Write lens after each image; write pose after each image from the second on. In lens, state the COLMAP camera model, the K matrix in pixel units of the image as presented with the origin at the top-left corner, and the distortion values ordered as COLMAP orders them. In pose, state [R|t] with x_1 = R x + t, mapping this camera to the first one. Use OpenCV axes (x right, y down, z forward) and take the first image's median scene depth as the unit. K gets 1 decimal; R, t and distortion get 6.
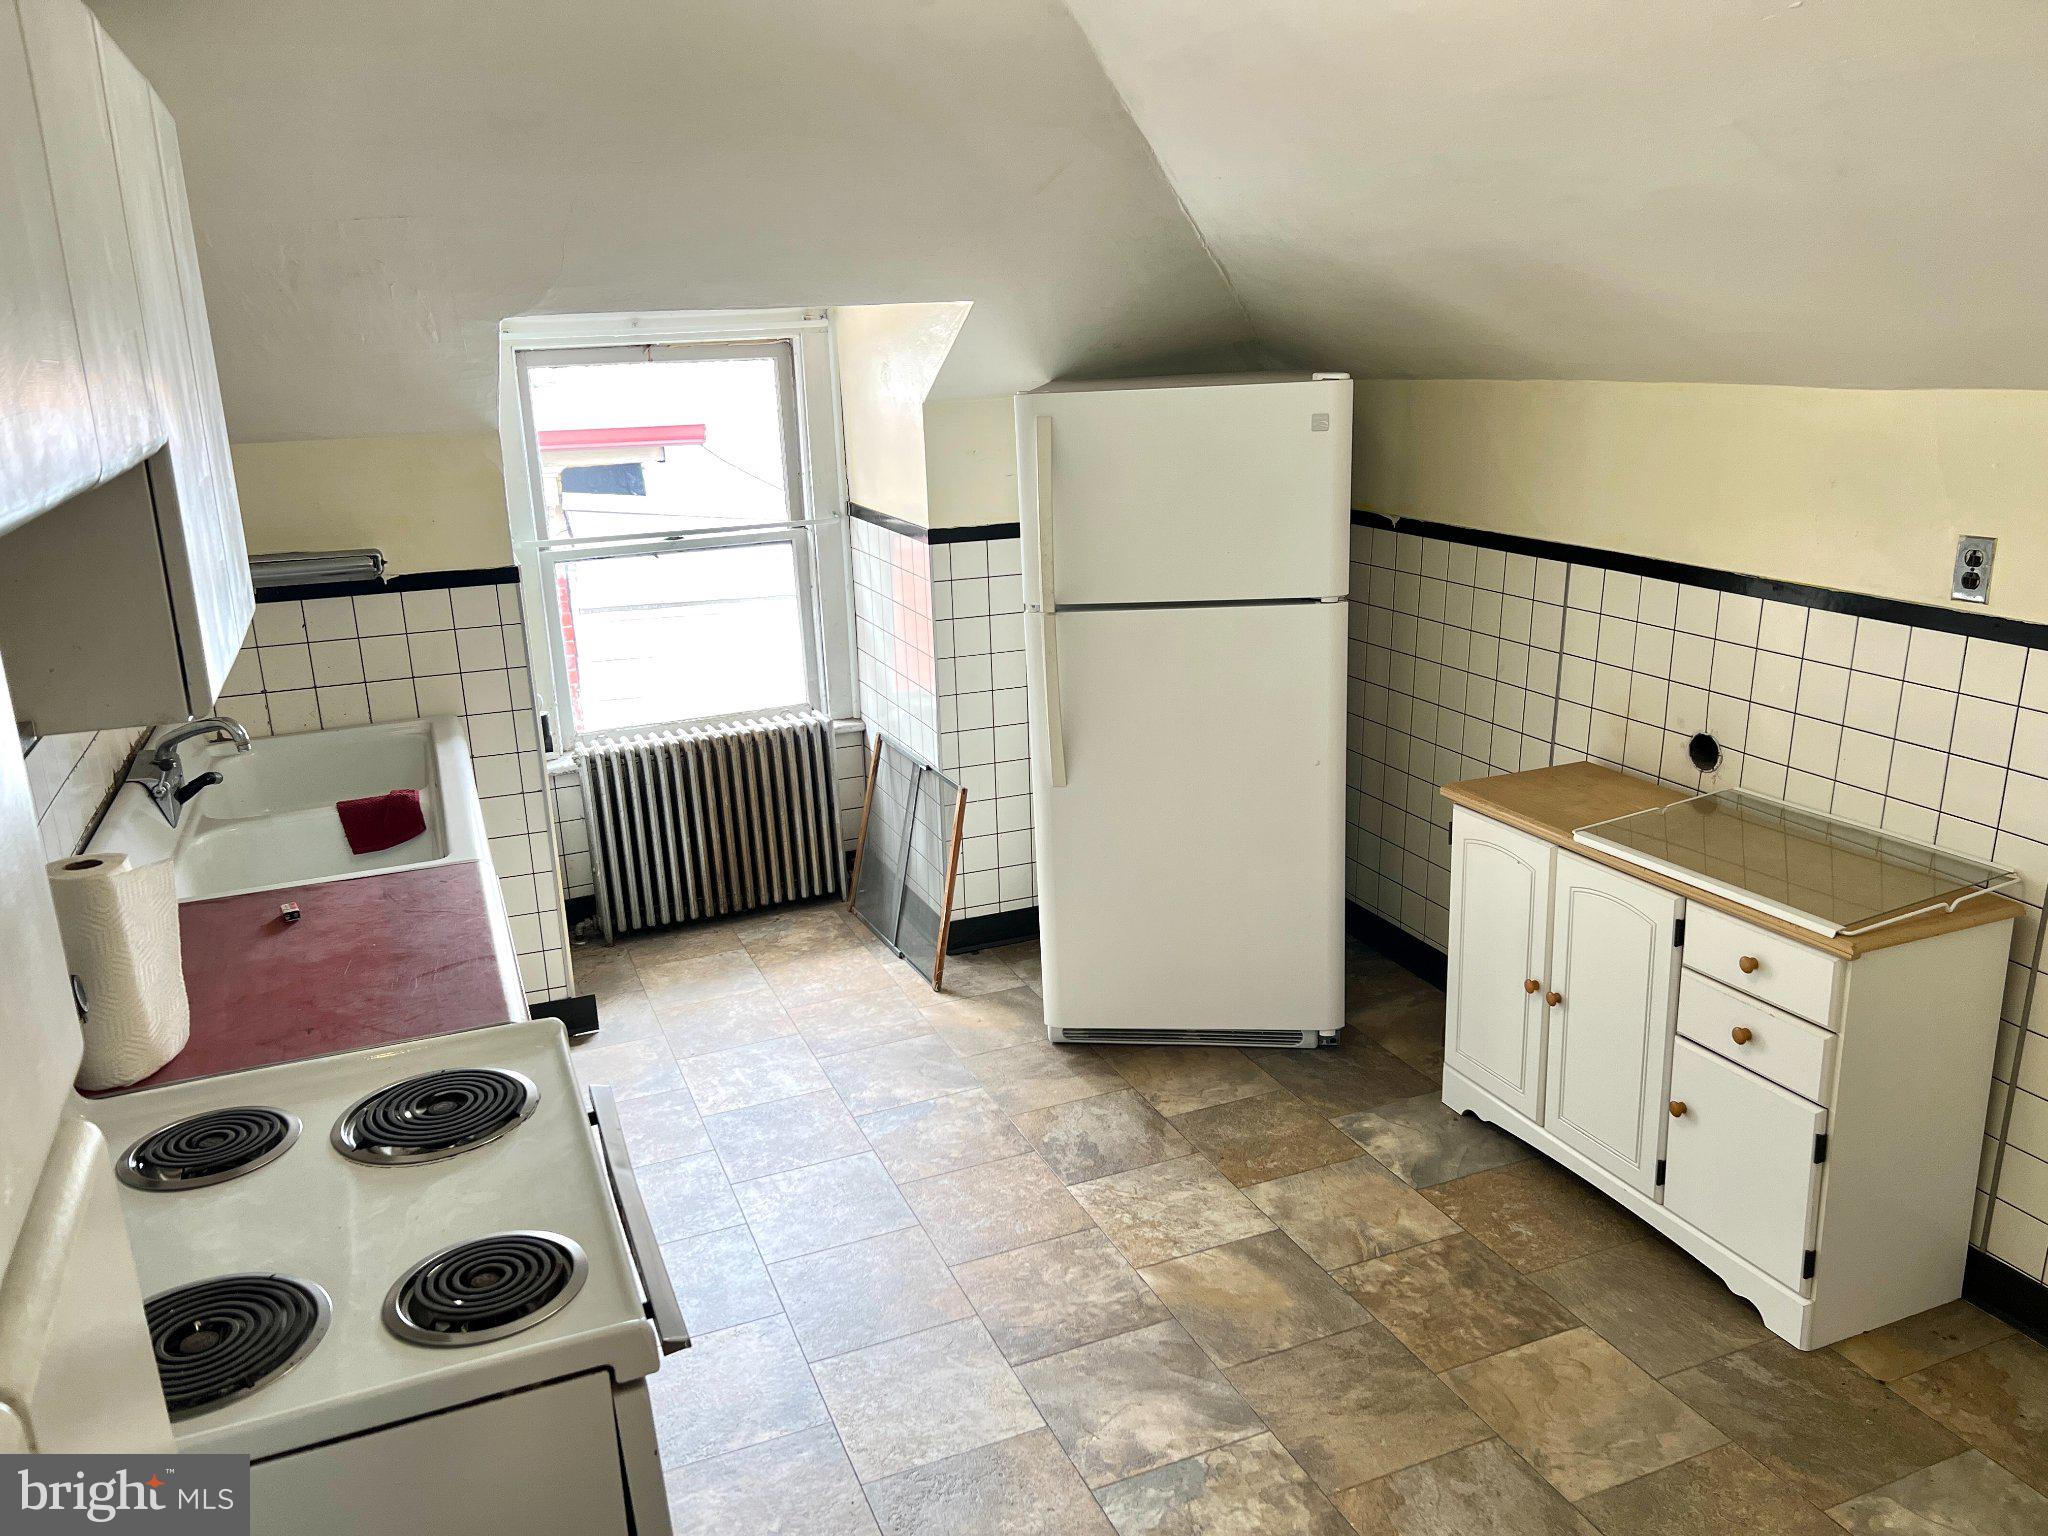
lens RADIAL K [[1538.3, 0, 1016.6], [0, 1538.3, 778.1], [0, 0, 1]] dist [0.043324, -0.048222]
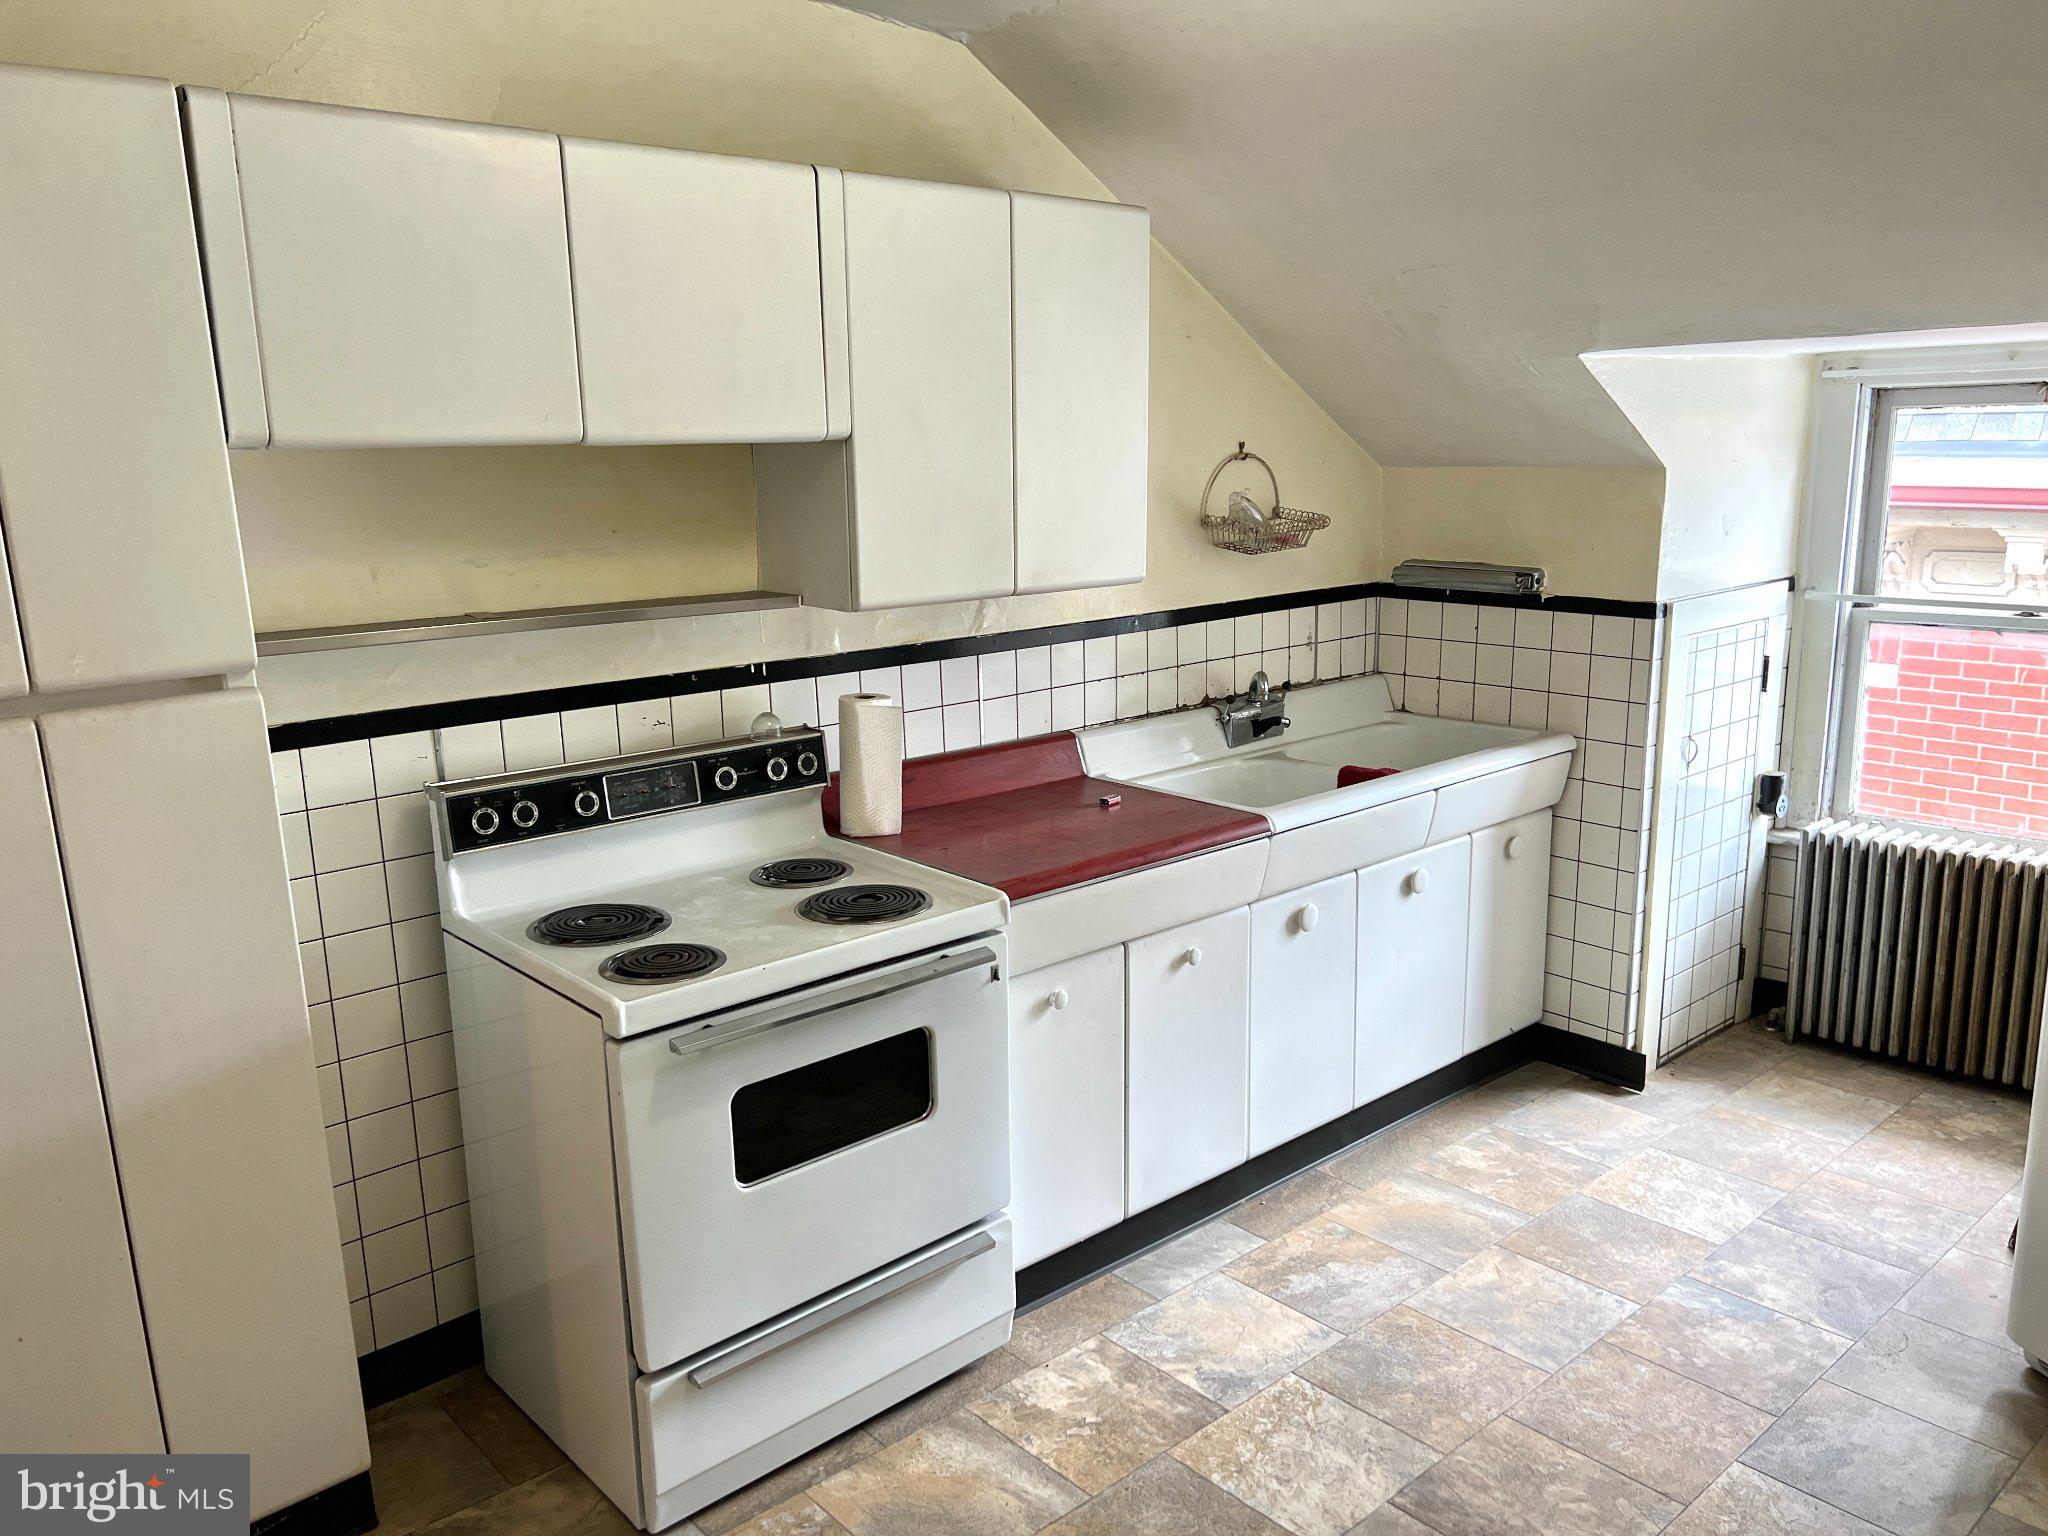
lens RADIAL K [[1538.3, 0, 1021.1], [0, 1538.3, 757.5], [0, 0, 1]] dist [0.043324, -0.048222]
pose [[0.338260, 0.223008, -0.914247, 0.534051], [-0.259064, 0.956044, 0.137353, -0.083498], [0.904691, 0.190387, 0.381165, 0.311364]]
